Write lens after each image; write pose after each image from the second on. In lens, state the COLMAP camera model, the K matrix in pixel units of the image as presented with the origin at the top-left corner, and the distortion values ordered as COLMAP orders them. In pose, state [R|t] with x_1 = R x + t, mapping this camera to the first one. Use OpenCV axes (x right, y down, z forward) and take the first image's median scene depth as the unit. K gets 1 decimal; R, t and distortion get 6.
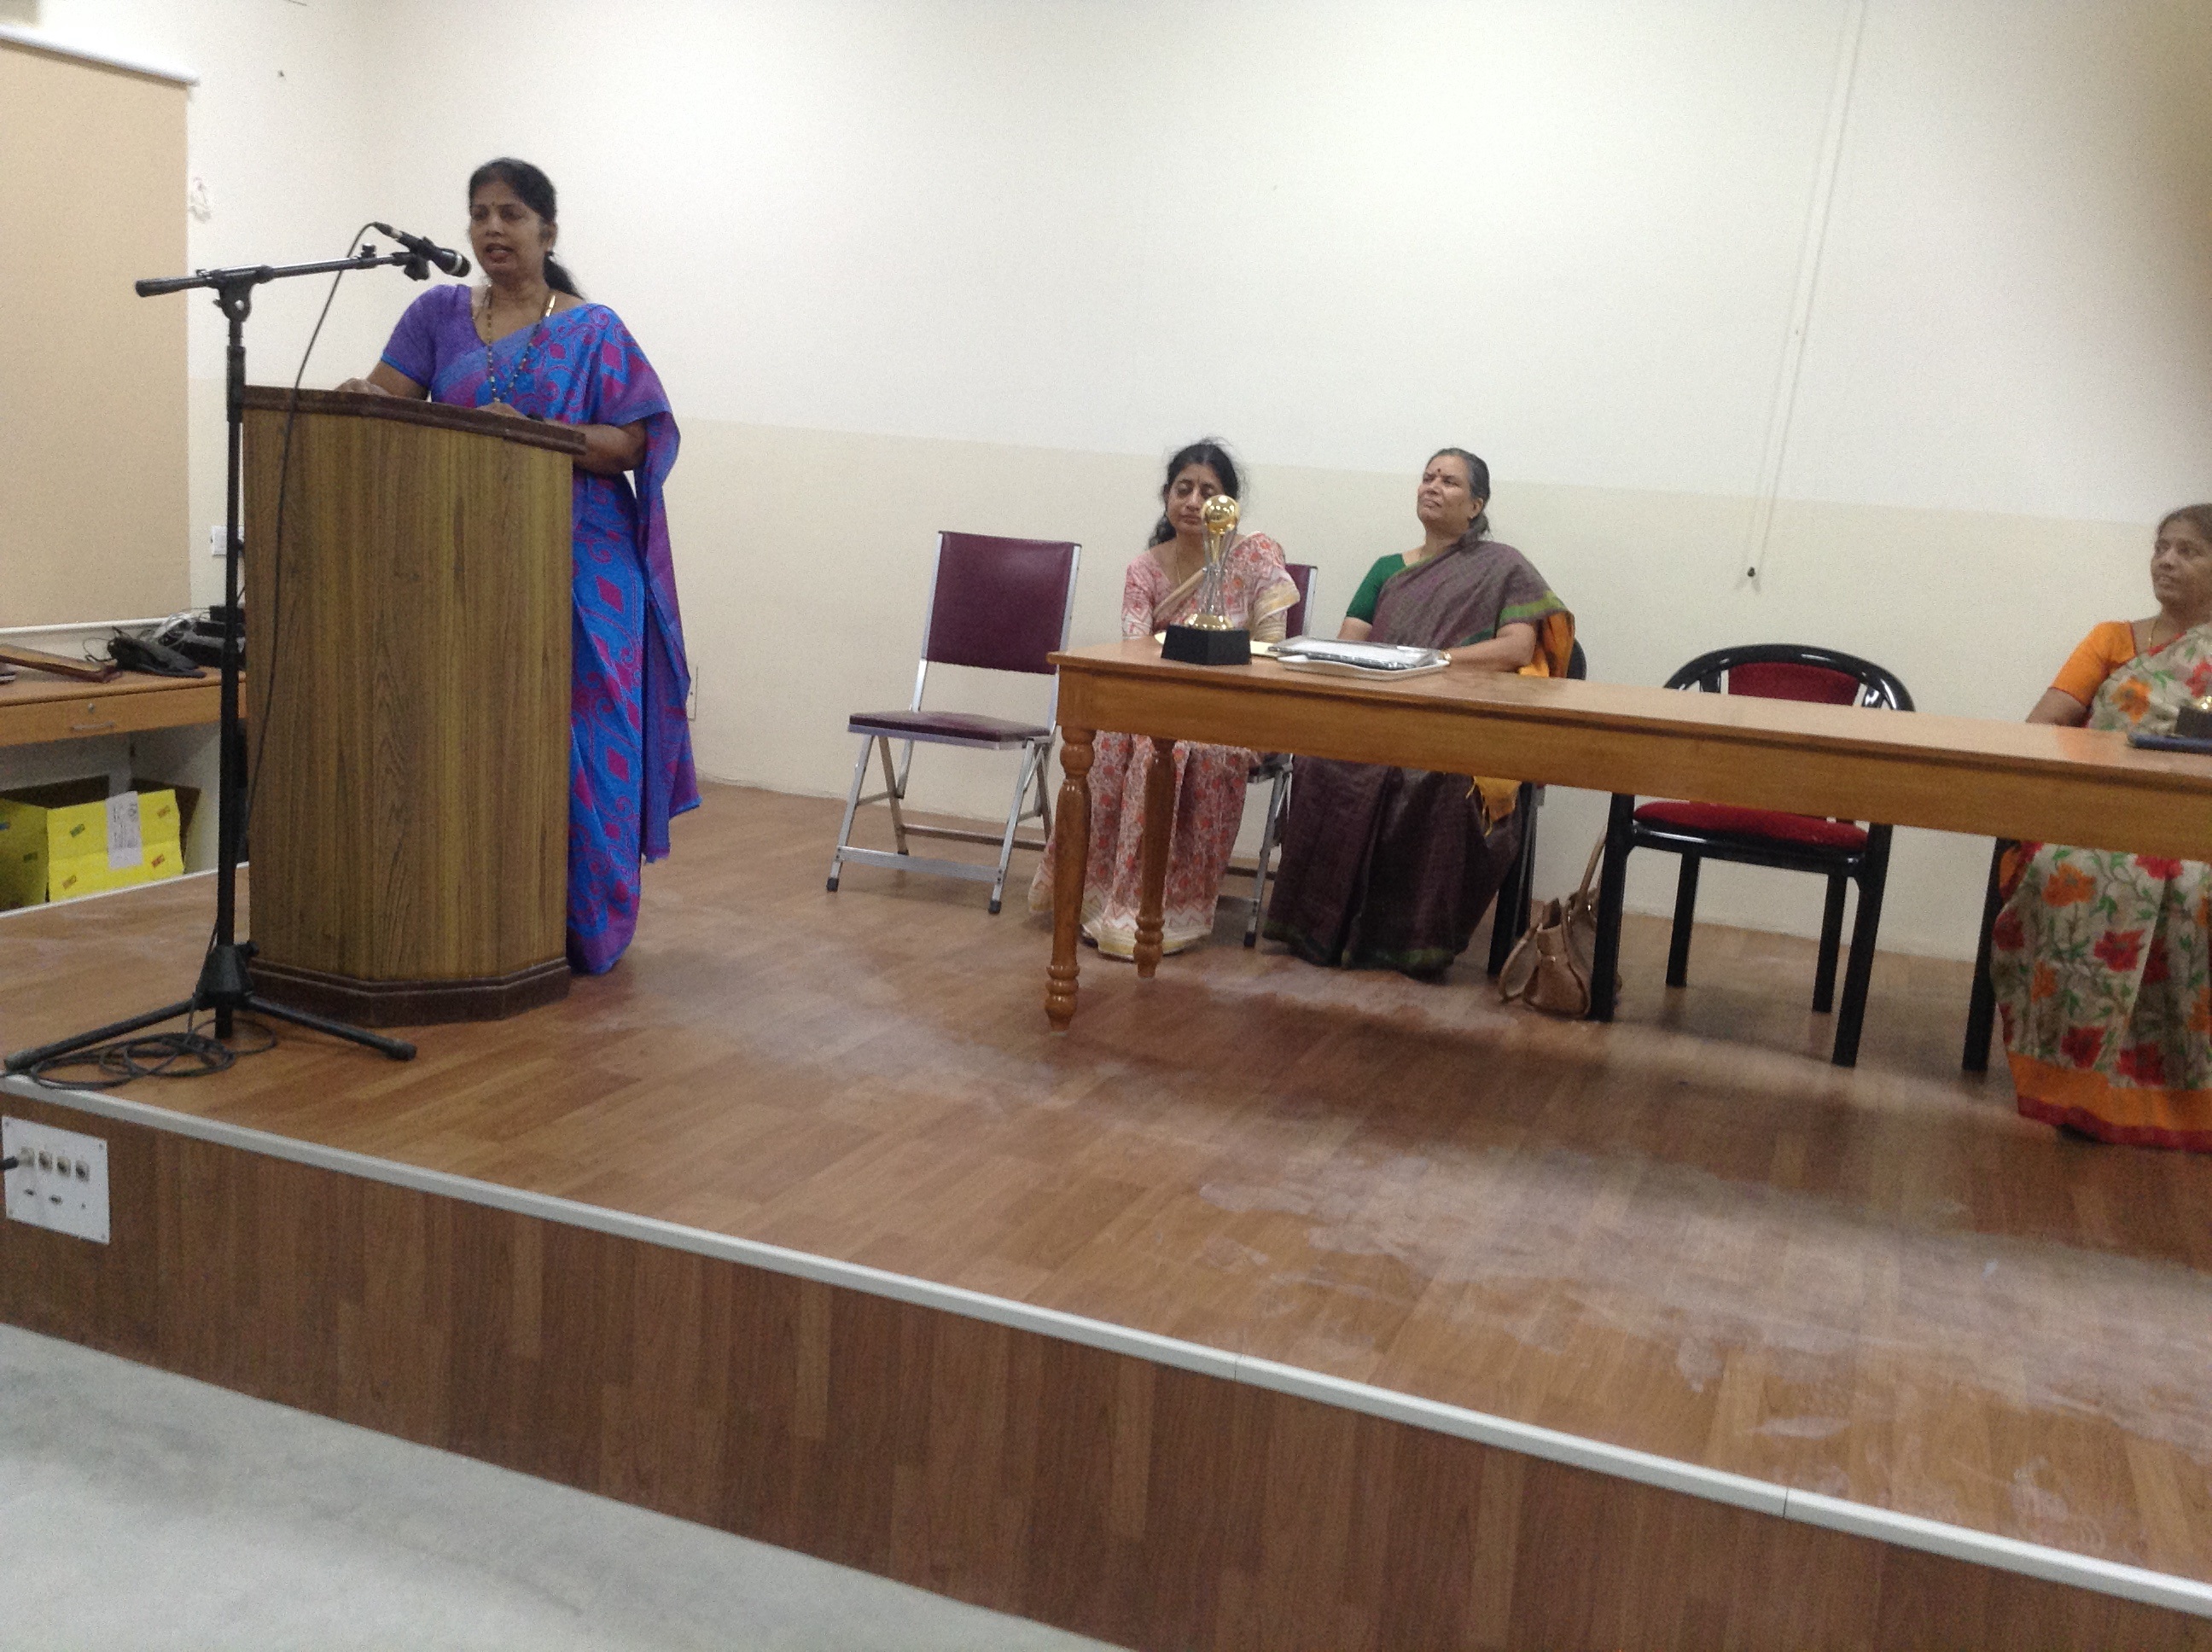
lens RADIAL K [[1998.9, 0, 1115.5], [0, 1998.9, 820.8], [0, 0, 1]] dist [0.080995, -0.151719]
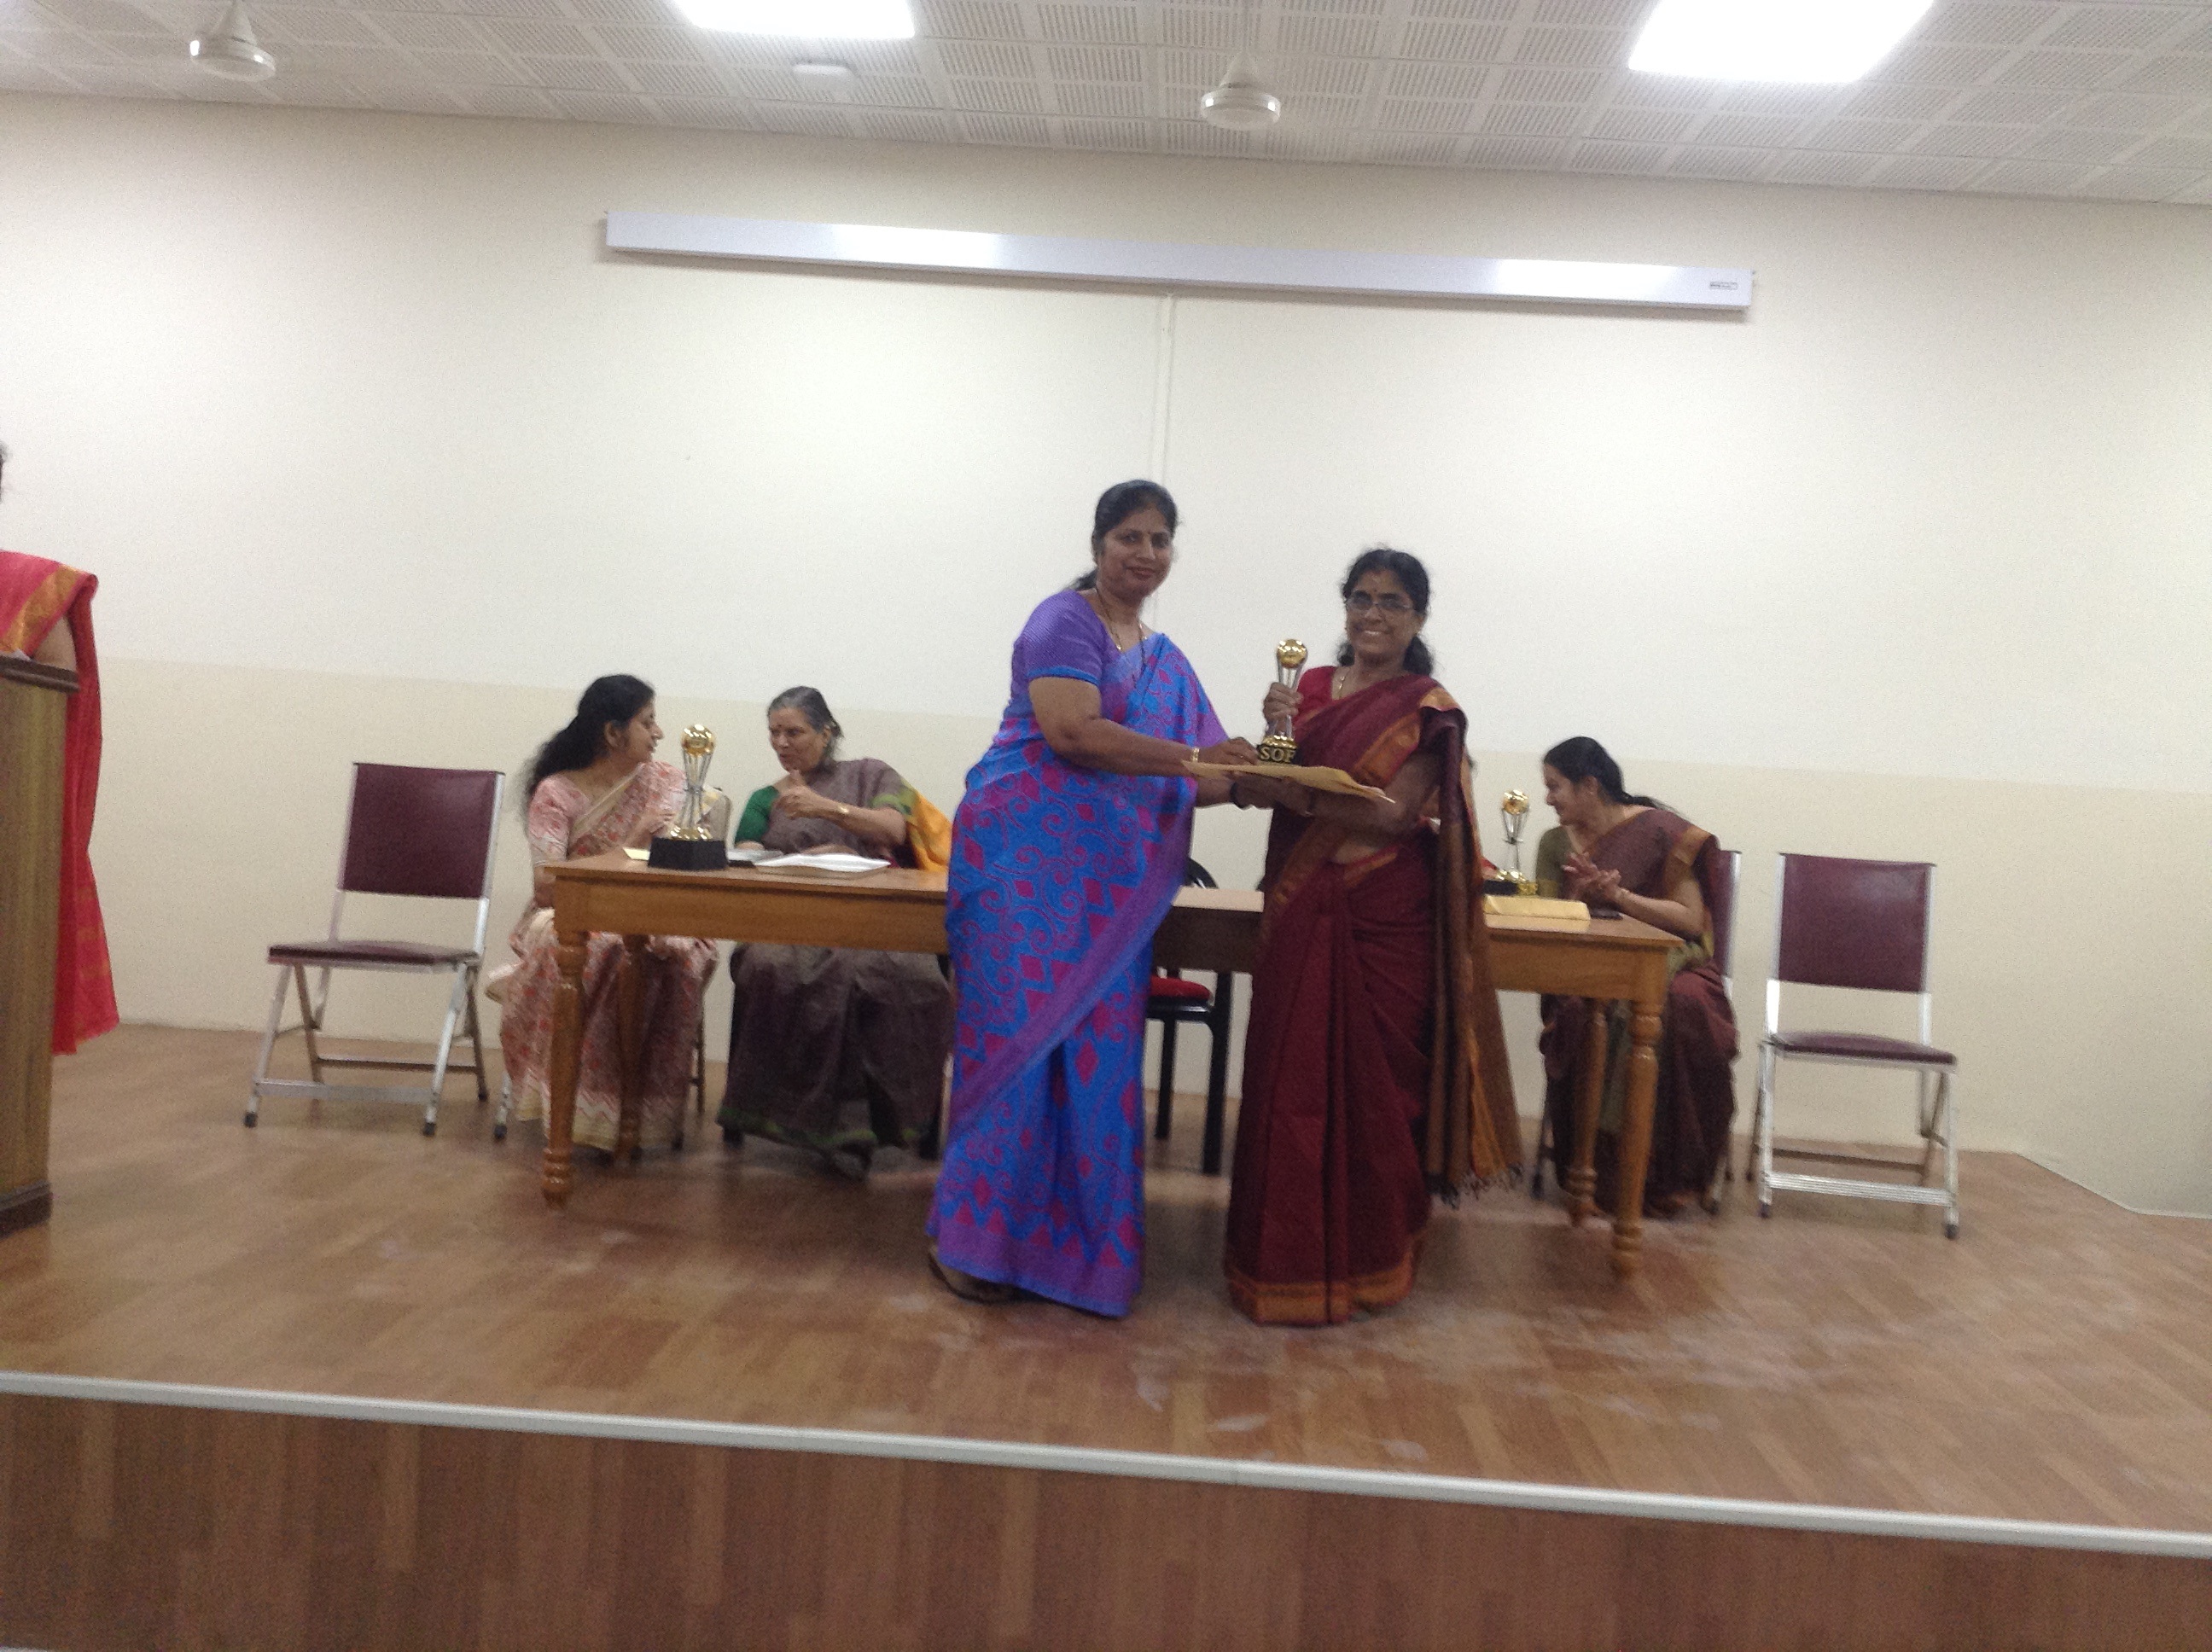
lens RADIAL K [[2011.3, 0, 1125.6], [0, 2011.3, 825.0], [0, 0, 1]] dist [0.076997, -0.178569]
pose [[0.944196, -0.023084, 0.328574, -0.102812], [0.059979, 0.992913, -0.102600, 0.031088], [-0.323877, 0.116582, 0.938889, -0.171850]]
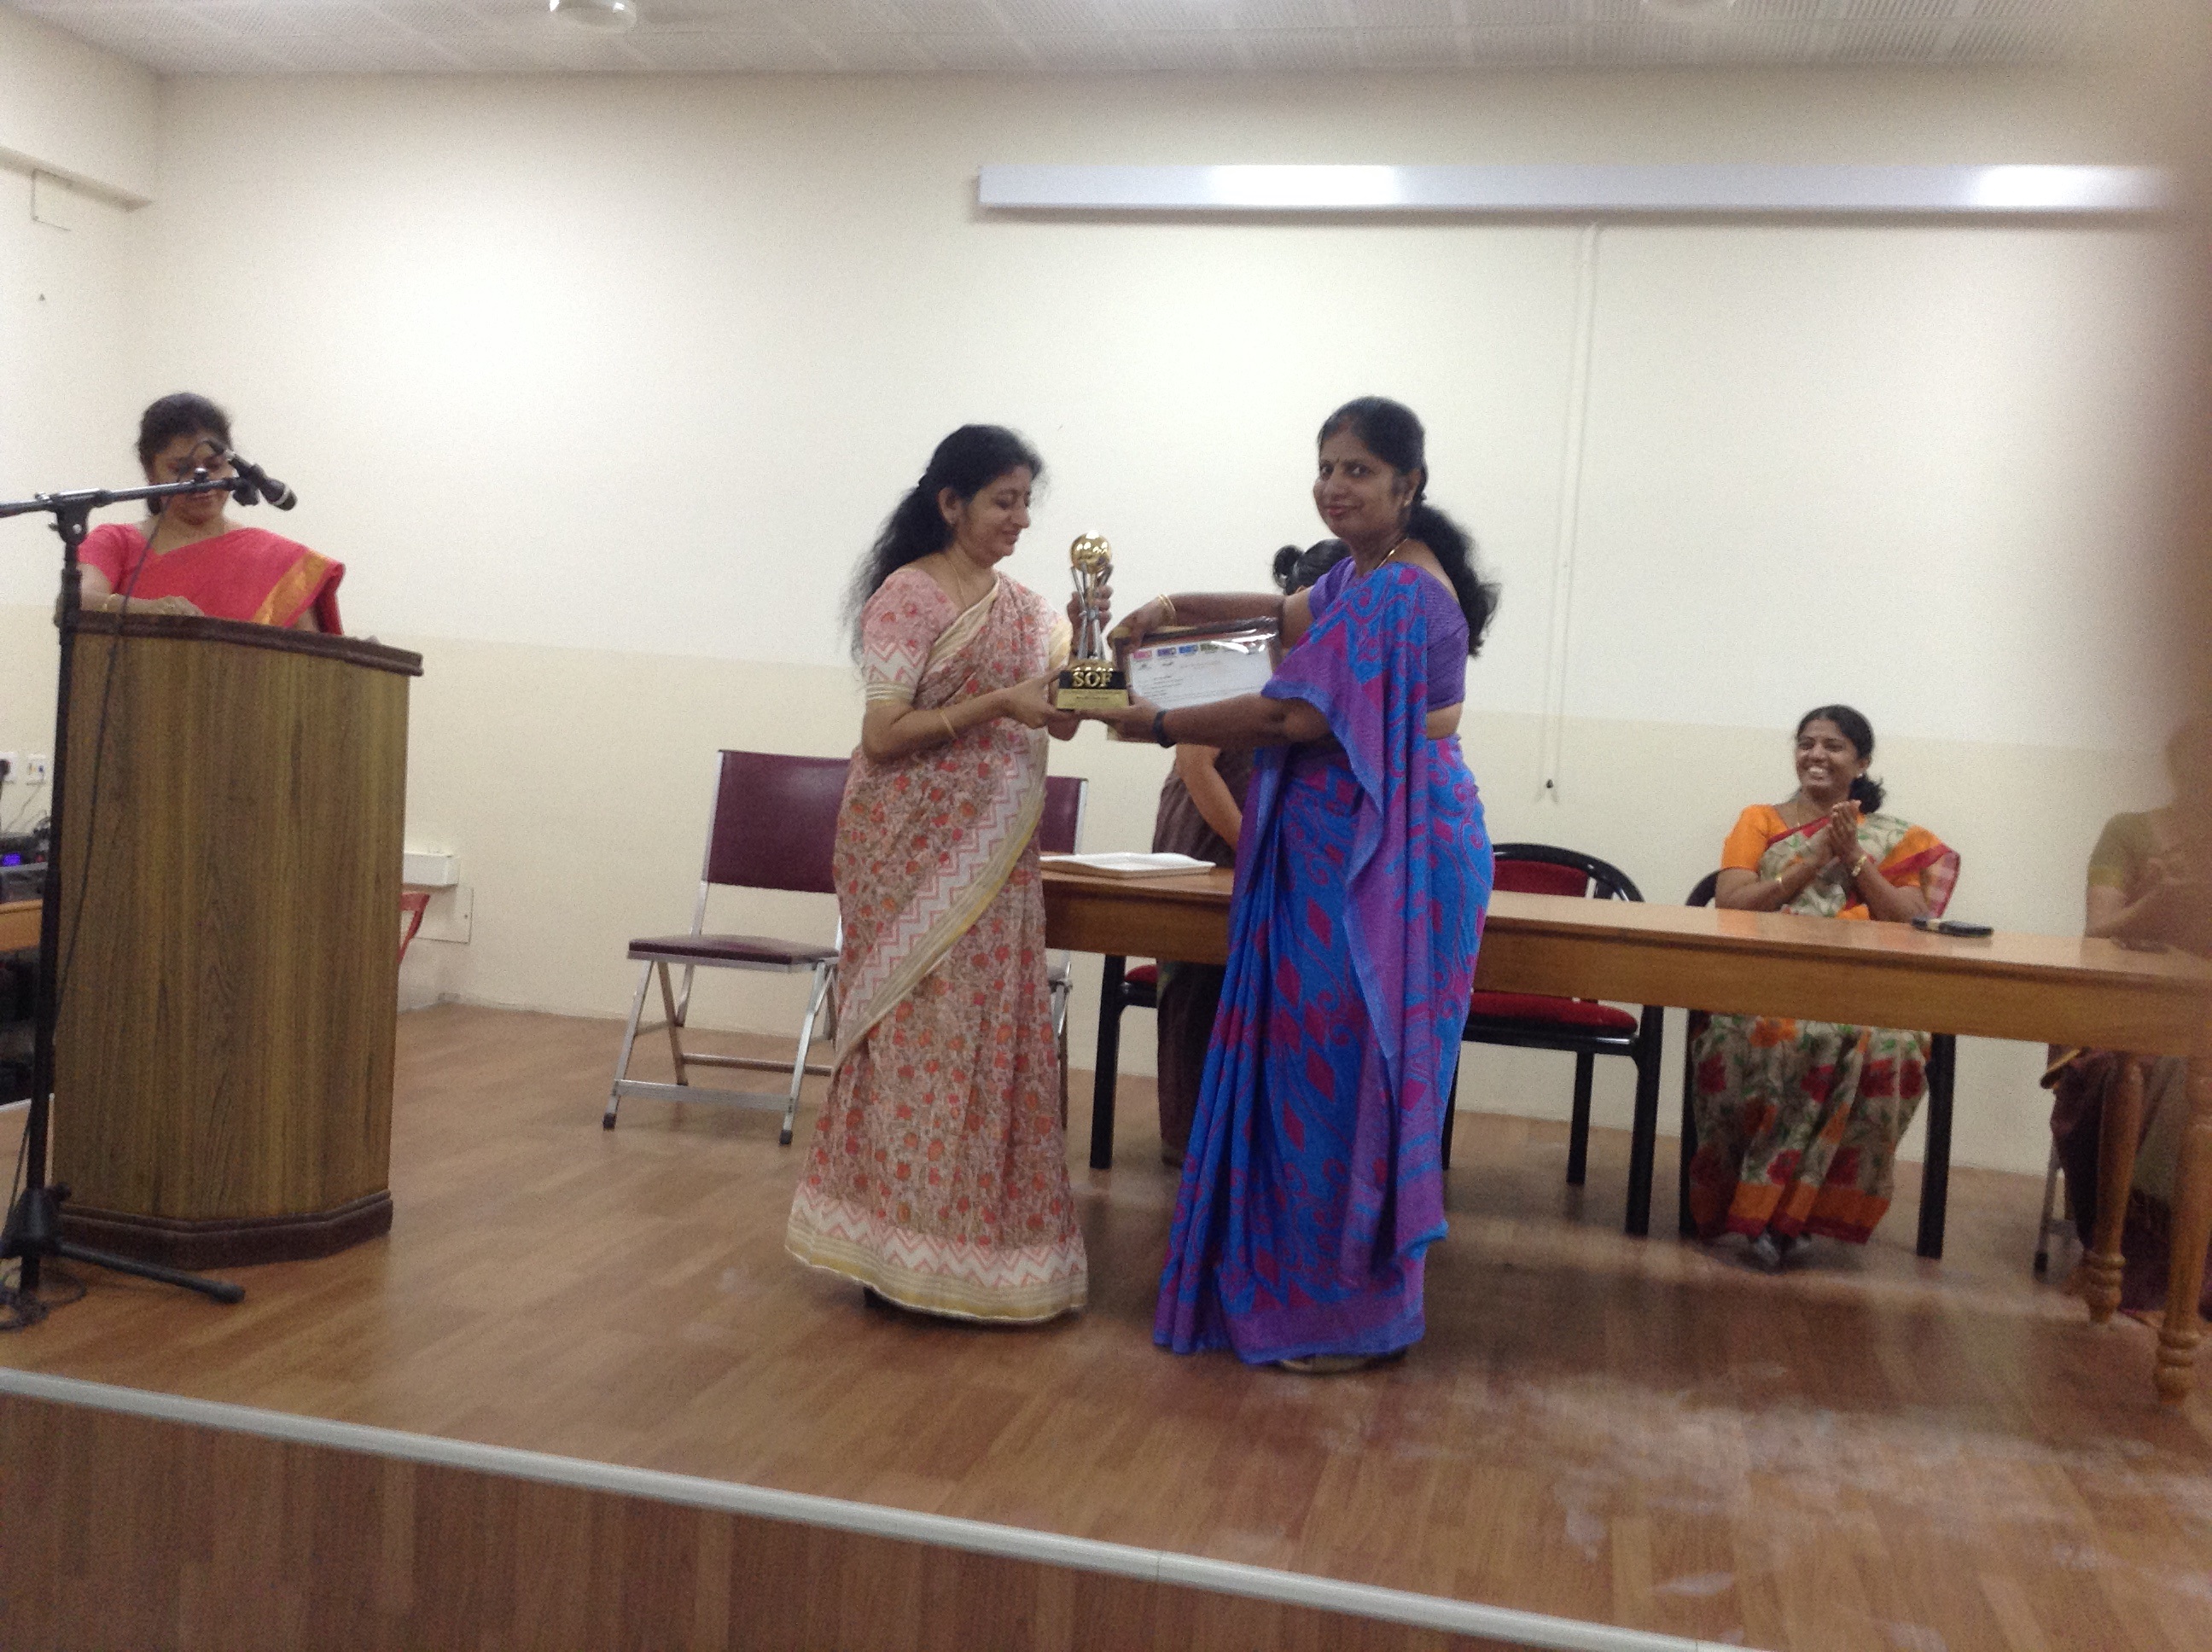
lens RADIAL K [[1998.9, 0, 1115.5], [0, 1998.9, 820.8], [0, 0, 1]] dist [0.080995, -0.151719]
pose [[0.989847, -0.014161, 0.141429, -0.070216], [0.029182, 0.994075, -0.104706, 0.003904], [-0.139109, 0.107770, 0.984395, -0.024383]]
